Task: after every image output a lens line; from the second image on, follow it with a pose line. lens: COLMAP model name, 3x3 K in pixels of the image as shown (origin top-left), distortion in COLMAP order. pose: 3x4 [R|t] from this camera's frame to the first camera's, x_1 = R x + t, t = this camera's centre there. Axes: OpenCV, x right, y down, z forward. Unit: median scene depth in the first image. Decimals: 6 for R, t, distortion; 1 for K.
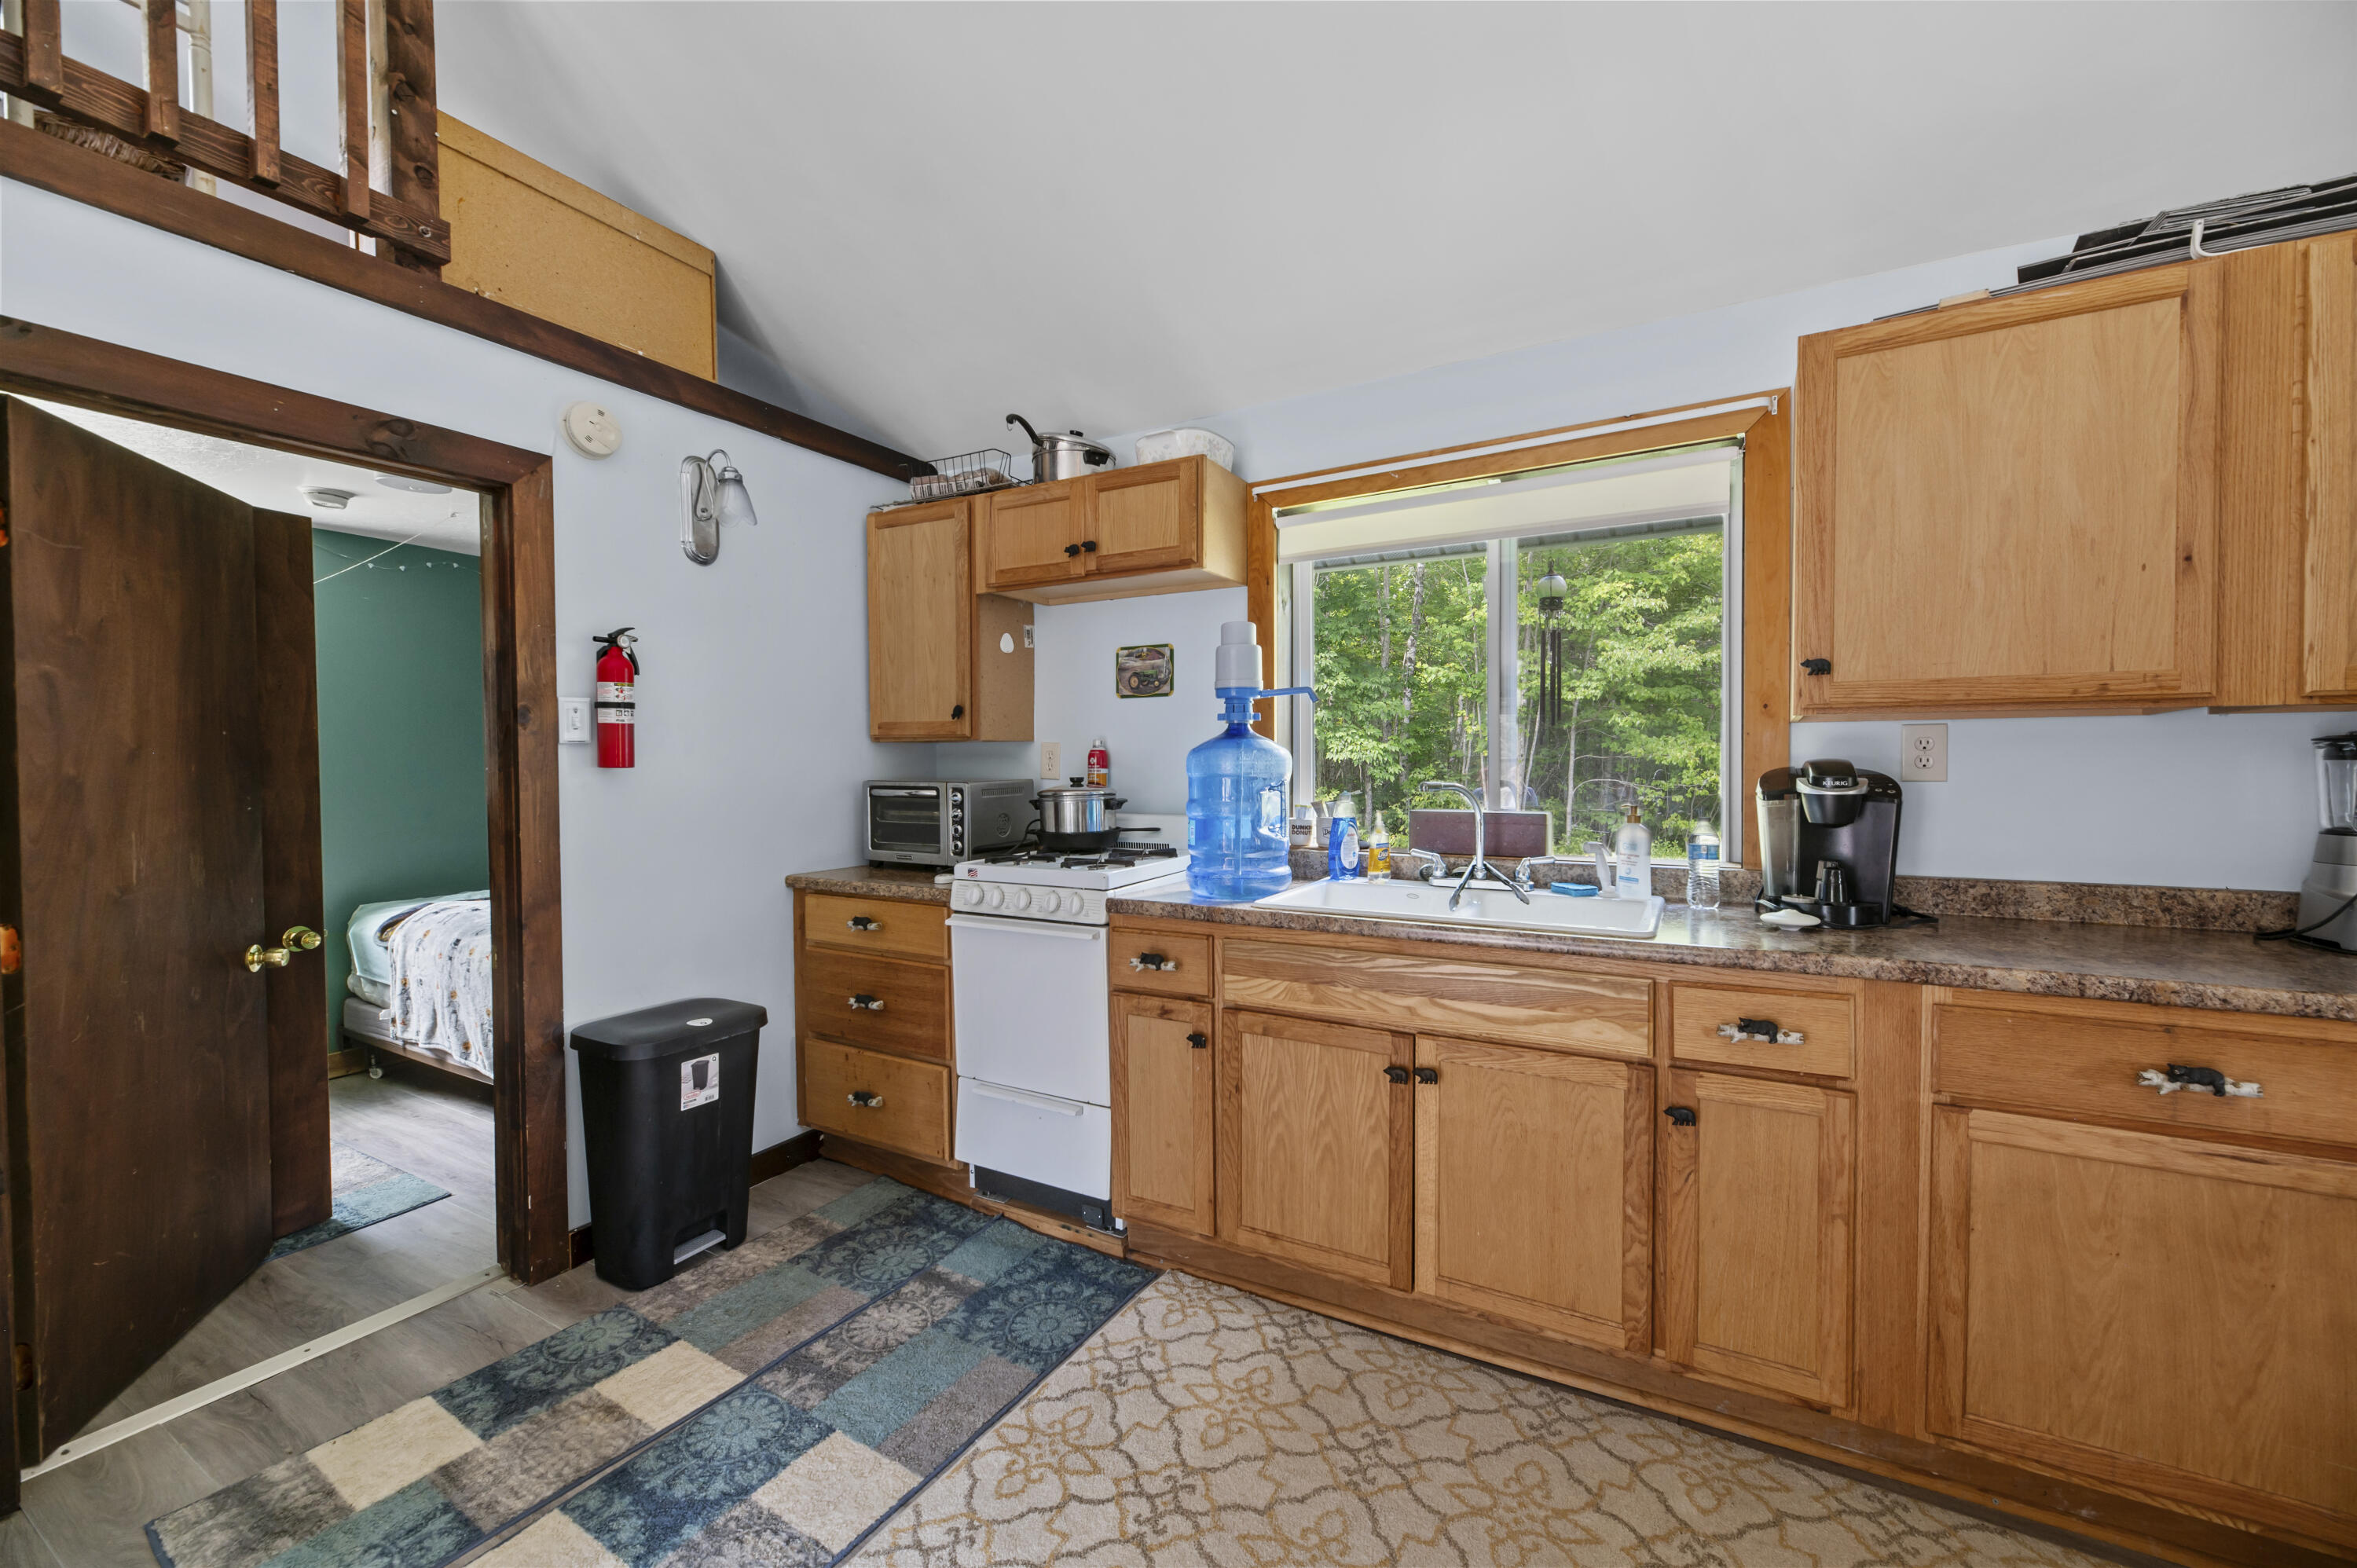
lens RADIAL K [[948.3, 0, 1179.6], [0, 948.3, 783.5], [0, 0, 1]] dist [0.000186, -0.000012]
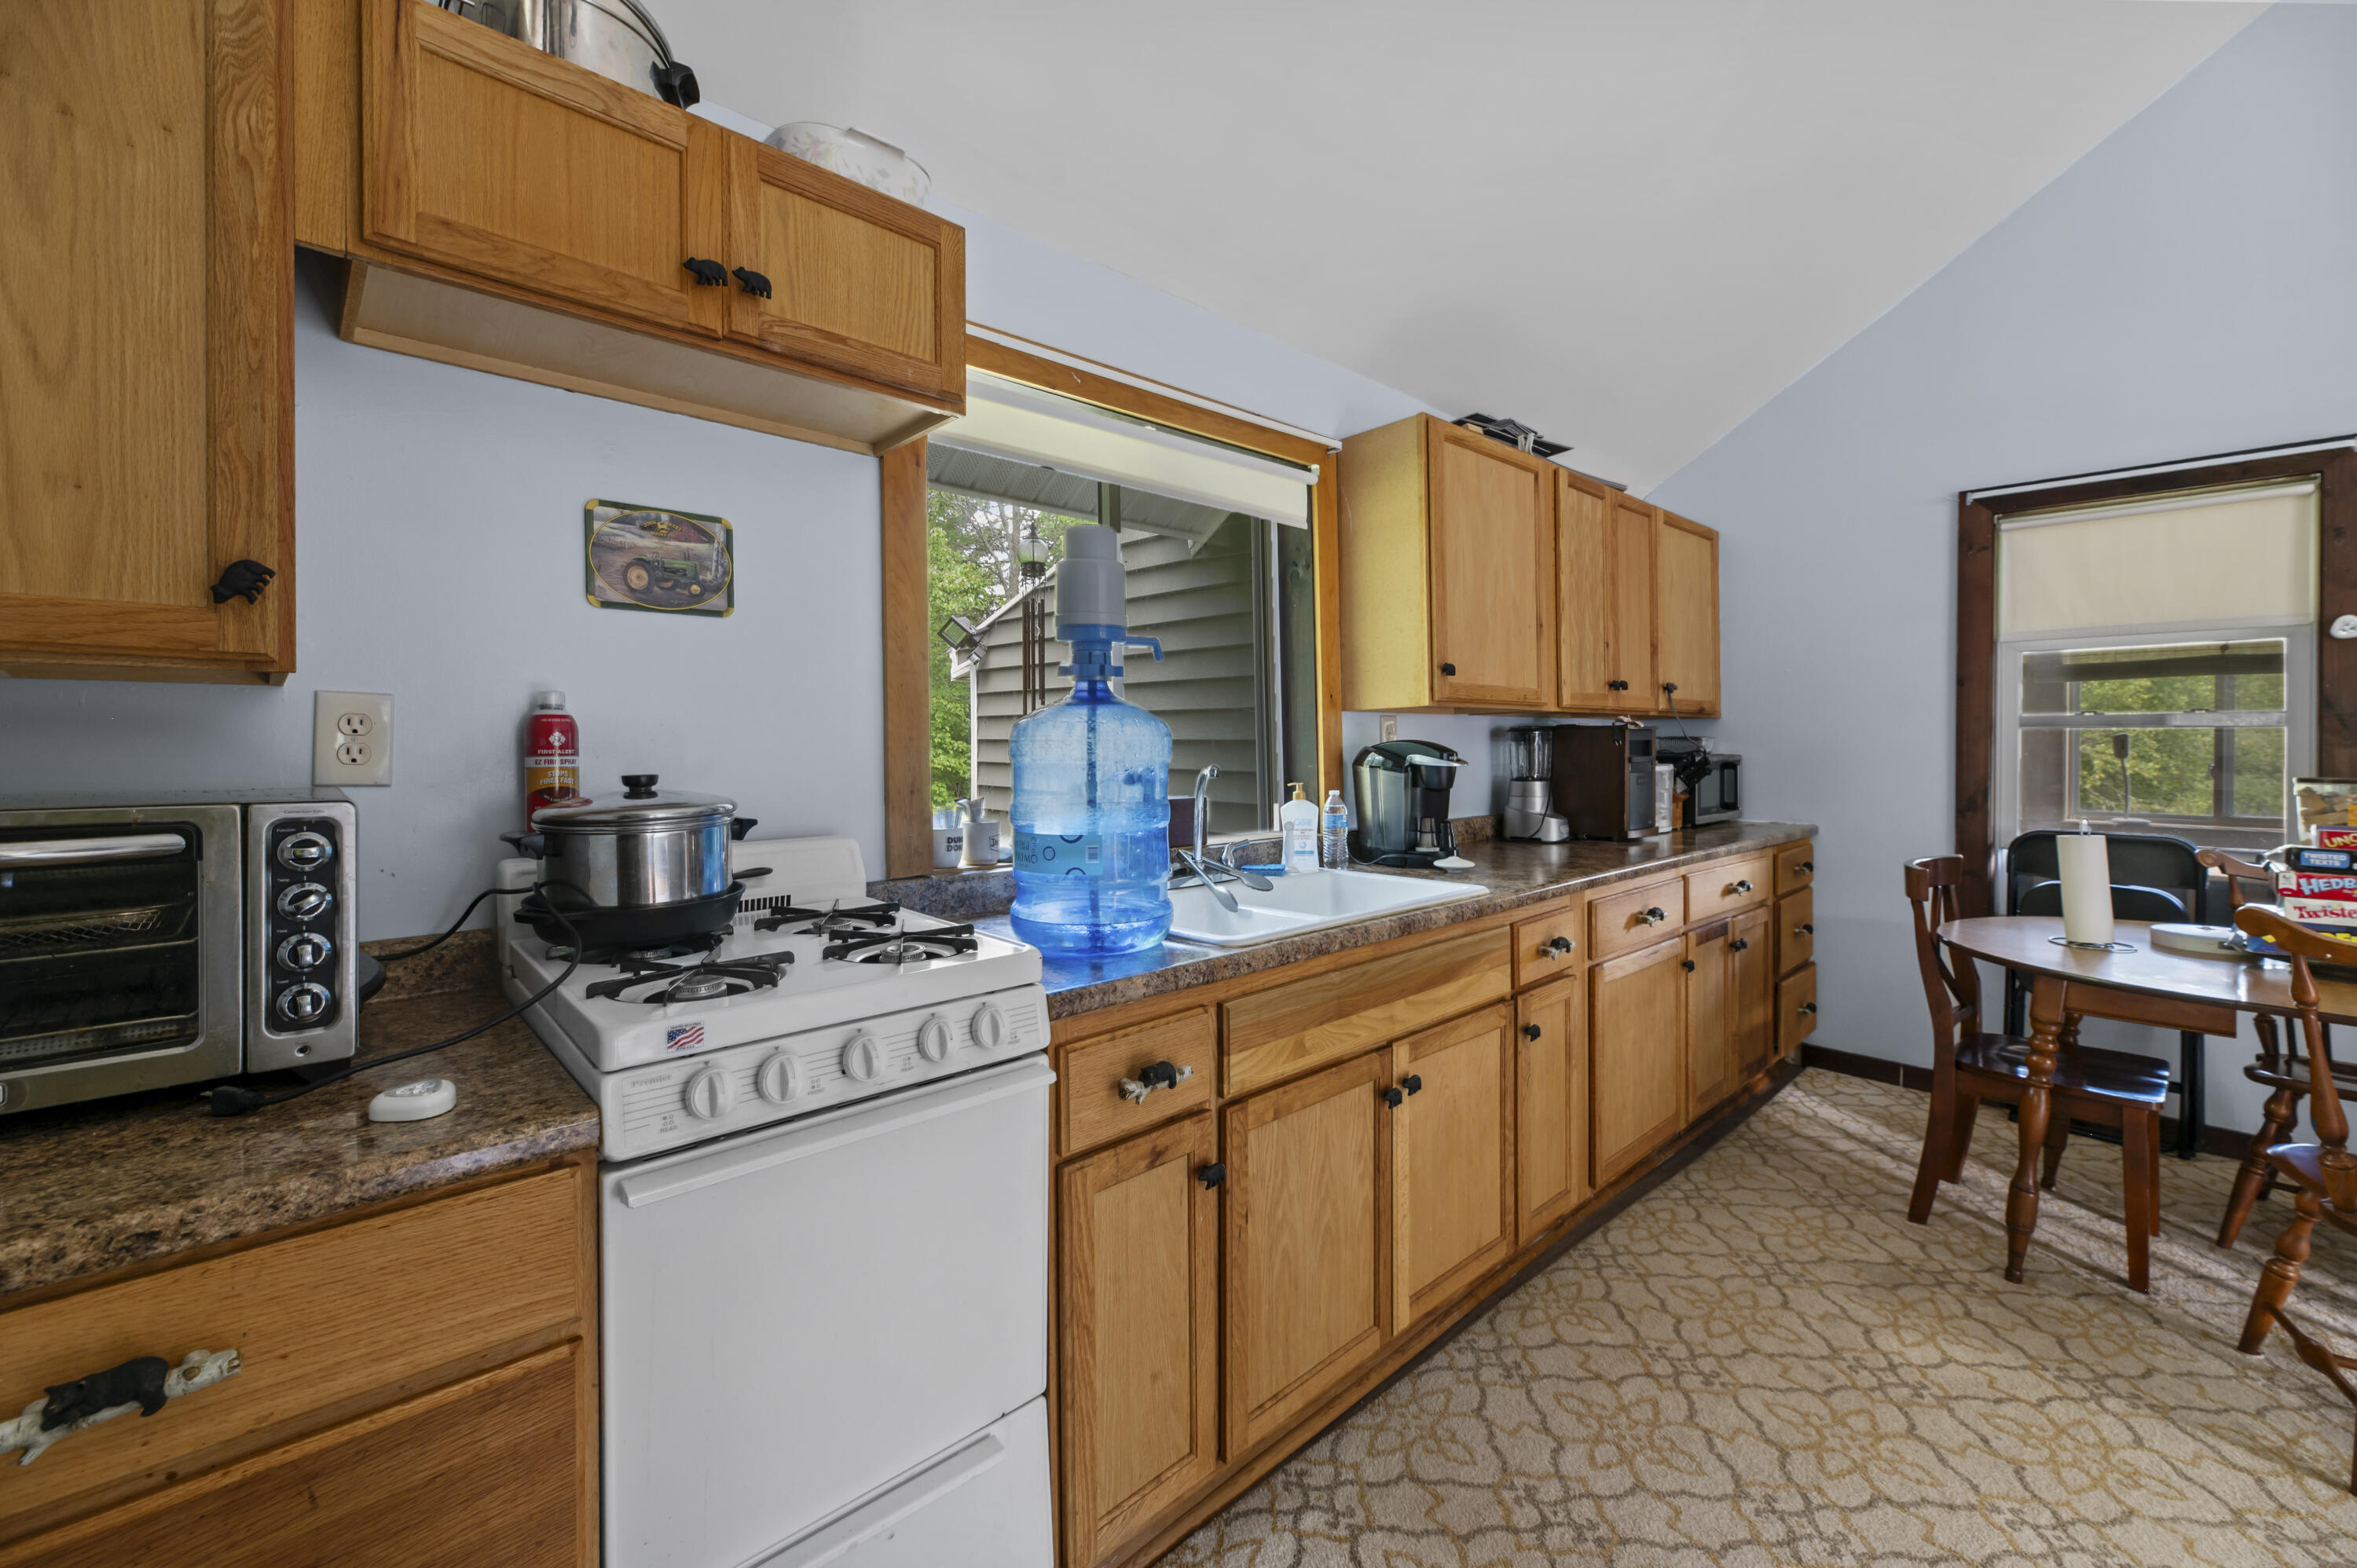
lens RADIAL K [[948.3, 0, 1189.5], [0, 948.3, 751.6], [0, 0, 1]] dist [0.000186, -0.000012]
pose [[0.305131, -0.003096, 0.952305, -0.610584], [0.027757, 0.999599, -0.005645, -0.010283], [-0.951906, 0.028156, 0.305095, 0.836498]]
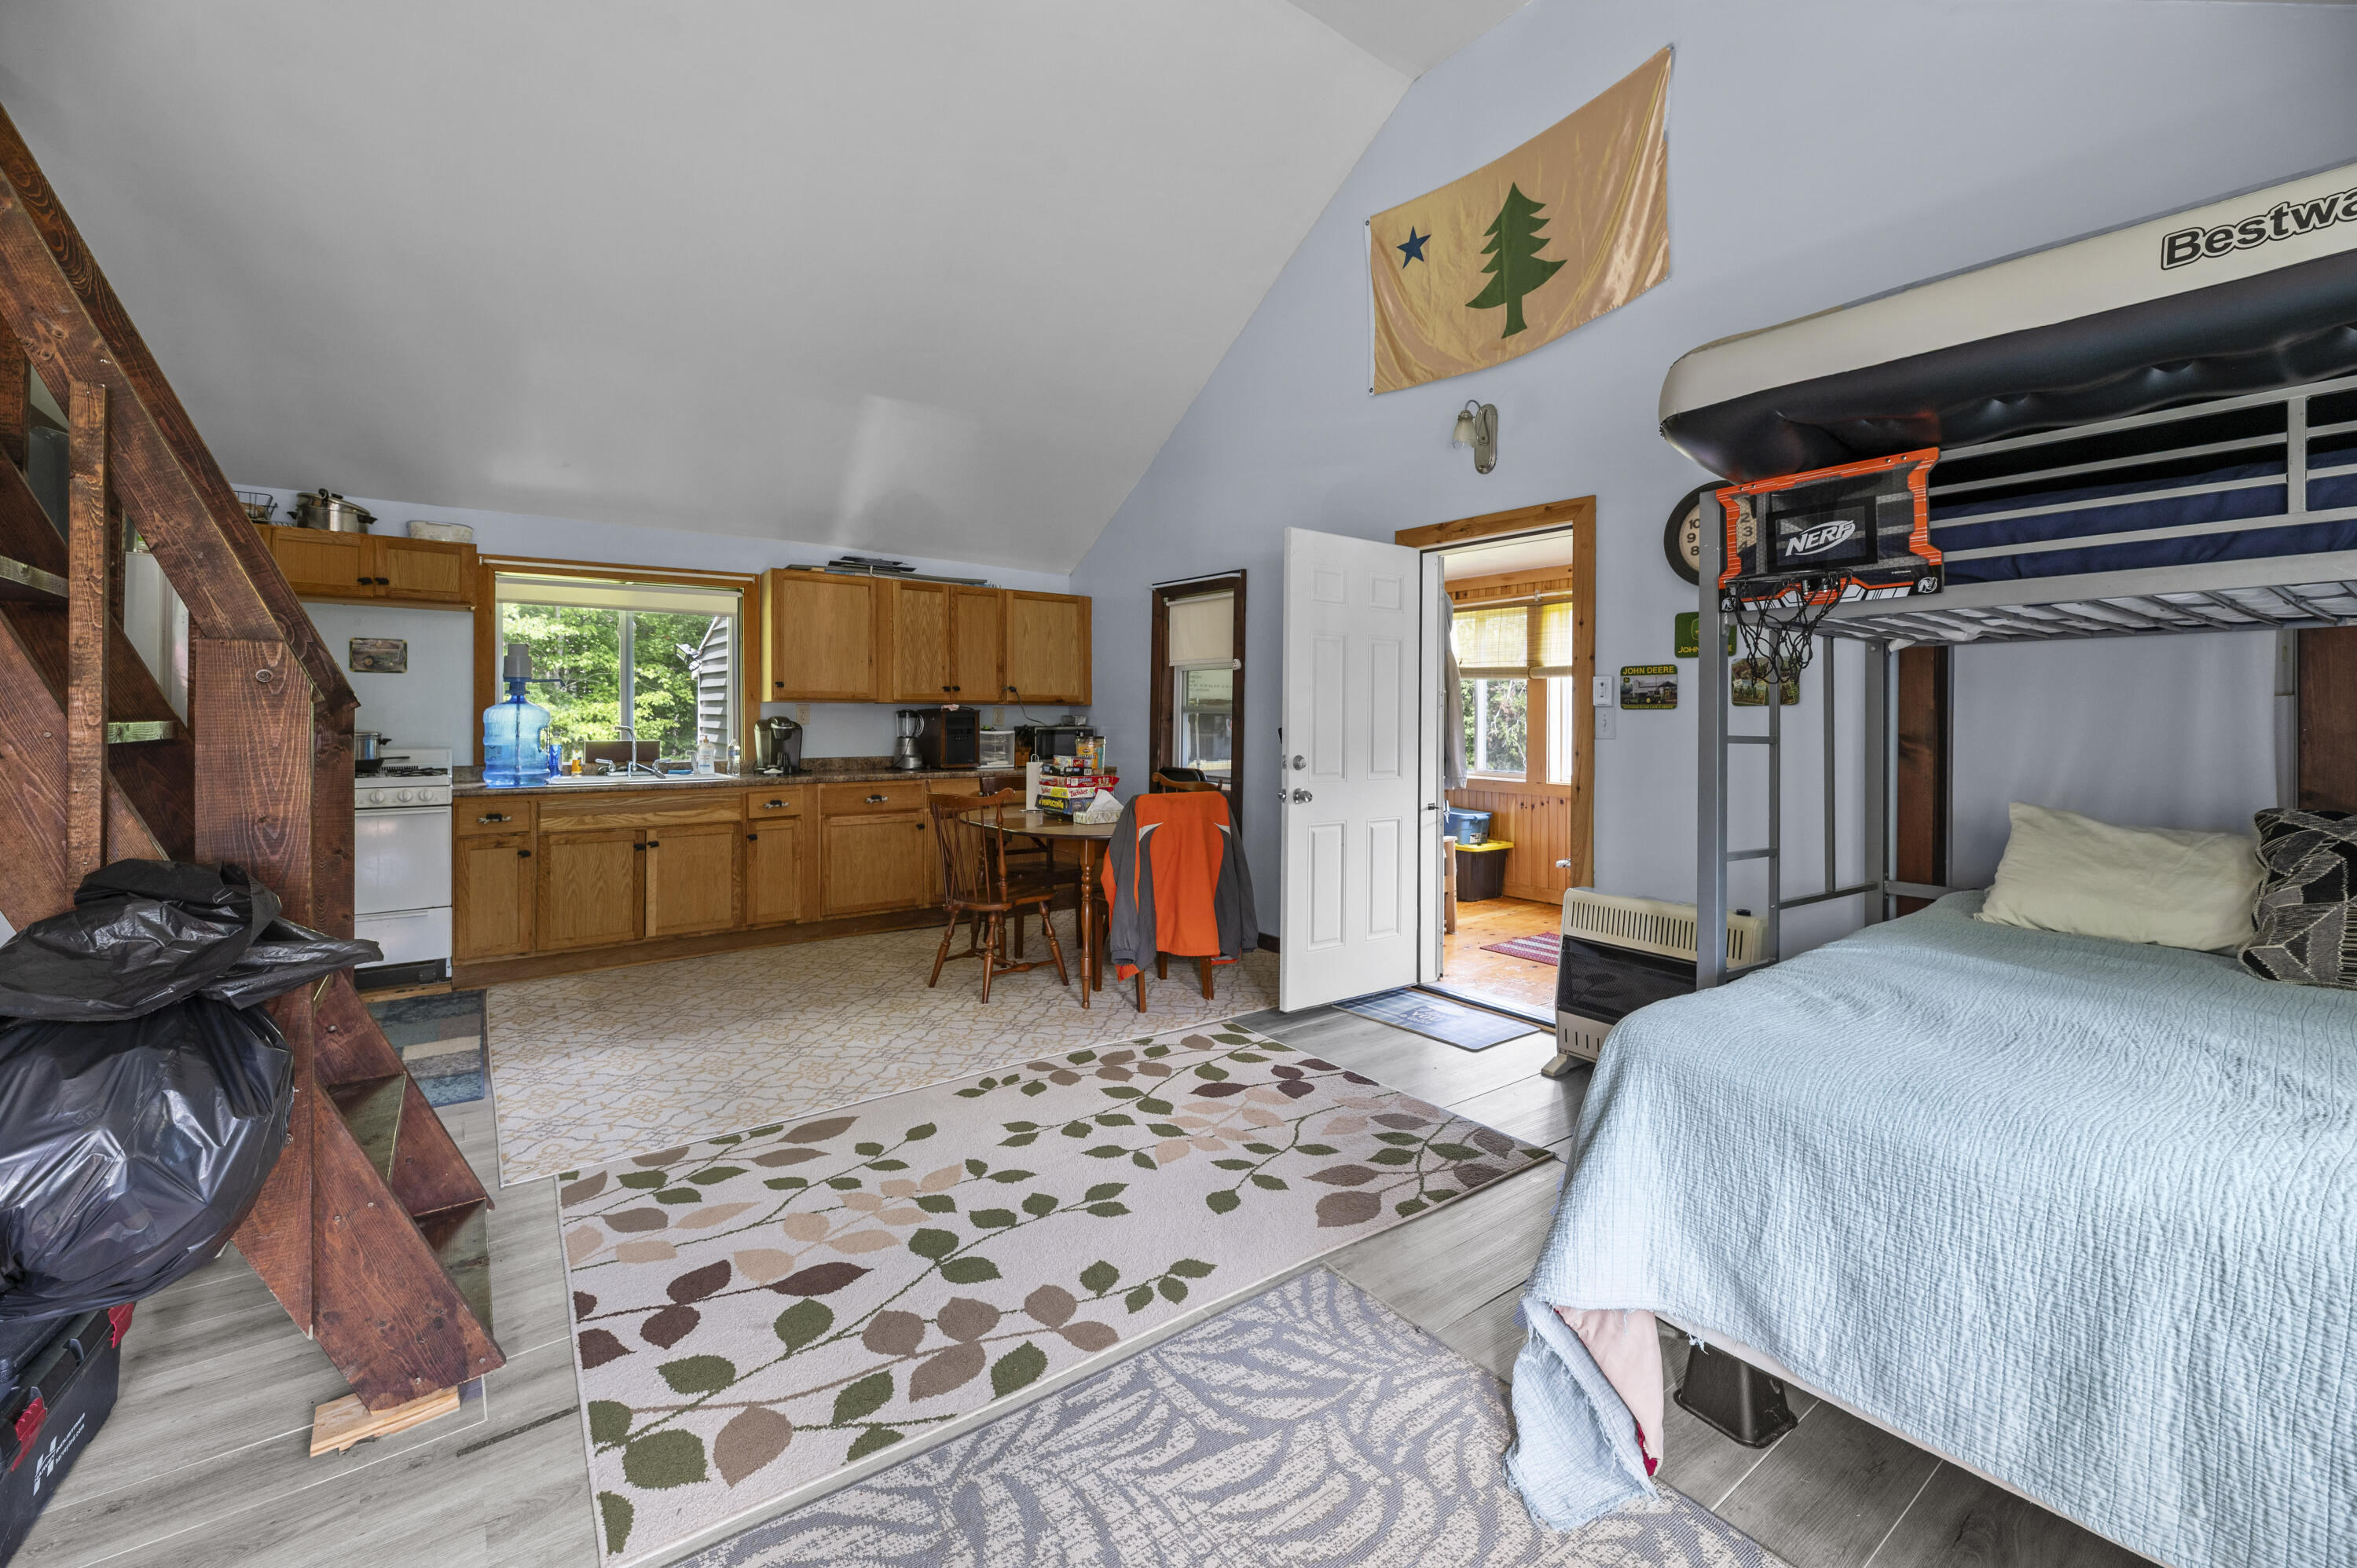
lens RADIAL K [[948.3, 0, 1189.7], [0, 948.3, 715.8], [0, 0, 1]] dist [0.000186, -0.000012]
pose [[0.385608, 0.010383, 0.922604, -1.337060], [0.019663, 0.999617, -0.019468, 0.047015], [-0.922453, 0.025648, 0.385256, -1.117899]]
